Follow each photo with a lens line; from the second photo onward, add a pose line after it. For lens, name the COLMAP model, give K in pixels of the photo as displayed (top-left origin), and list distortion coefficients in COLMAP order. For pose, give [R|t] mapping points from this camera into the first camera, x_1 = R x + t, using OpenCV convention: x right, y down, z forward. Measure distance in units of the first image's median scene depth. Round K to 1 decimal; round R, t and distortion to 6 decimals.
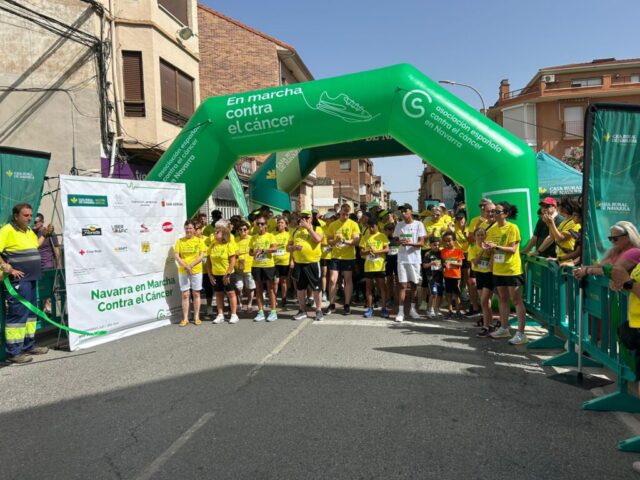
lens RADIAL K [[483.1, 0, 316.5], [0, 483.1, 232.2], [0, 0, 1]] dist [0.043647, -0.045396]
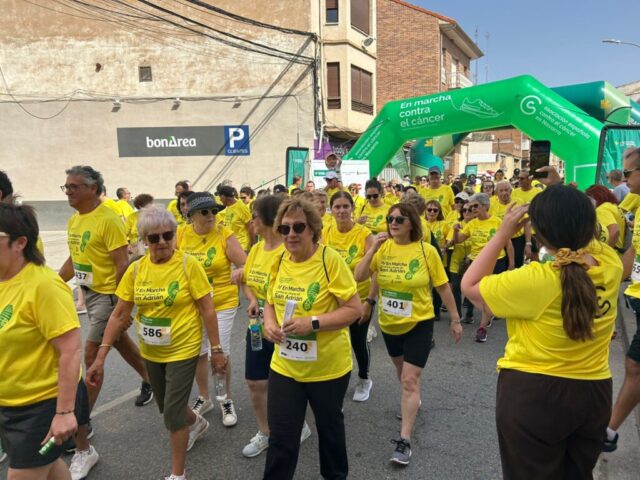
lens RADIAL K [[484.4, 0, 316.7], [0, 484.4, 239.9], [0, 0, 1]] dist [0.037216, -0.036669]
pose [[0.950264, 0.048723, -0.307610, 0.048478], [-0.014479, 0.993531, 0.112637, -0.011310], [0.311108, -0.102580, 0.944822, -0.475496]]
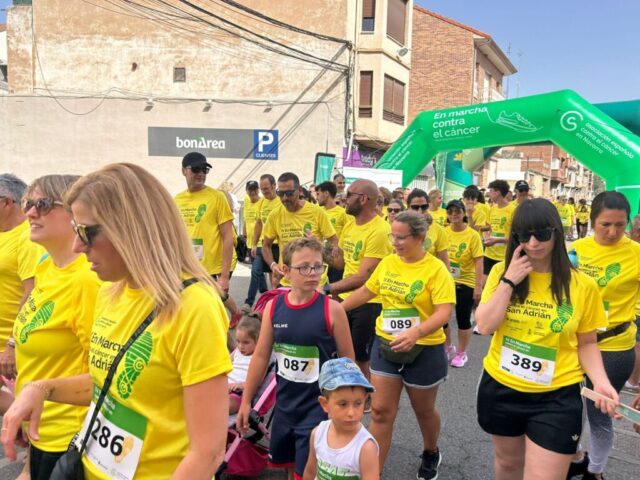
lens RADIAL K [[483.7, 0, 316.9], [0, 483.7, 234.3], [0, 0, 1]] dist [0.041767, -0.044556]
pose [[0.933129, 0.090020, -0.348089, 0.028543], [-0.064441, 0.994346, 0.084402, -0.005125], [0.353719, -0.056327, 0.933654, -0.456145]]
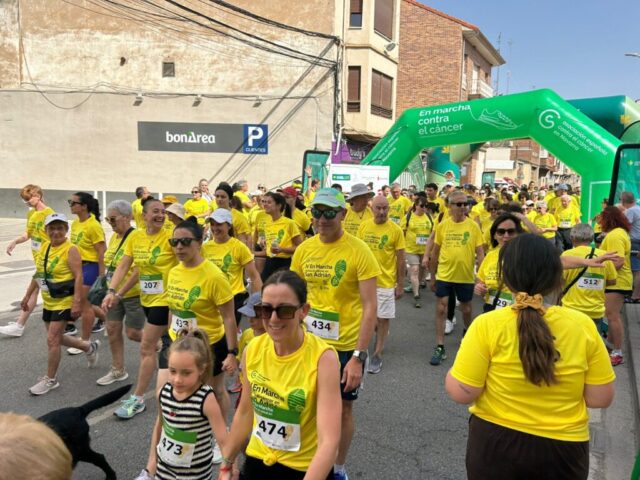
lens RADIAL K [[484.0, 0, 324.2], [0, 484.0, 233.3], [0, 0, 1]] dist [0.038698, -0.039387]
pose [[0.942977, 0.091476, -0.320042, 0.050046], [-0.060419, 0.992563, 0.105680, -0.025789], [0.327329, -0.080317, 0.941491, -0.479680]]
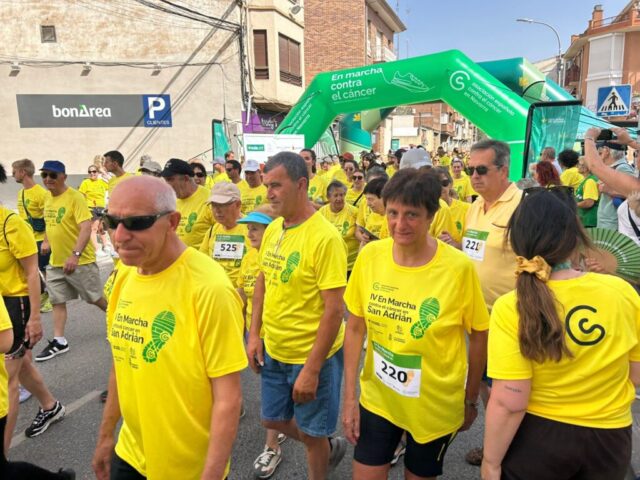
lens RADIAL K [[483.1, 0, 316.5], [0, 483.1, 232.2], [0, 0, 1]] dist [0.043647, -0.045396]
pose [[0.986473, 0.039710, -0.159044, 0.022392], [-0.015348, 0.988327, 0.151571, -0.018657], [0.163206, -0.147079, 0.975567, -0.437542]]
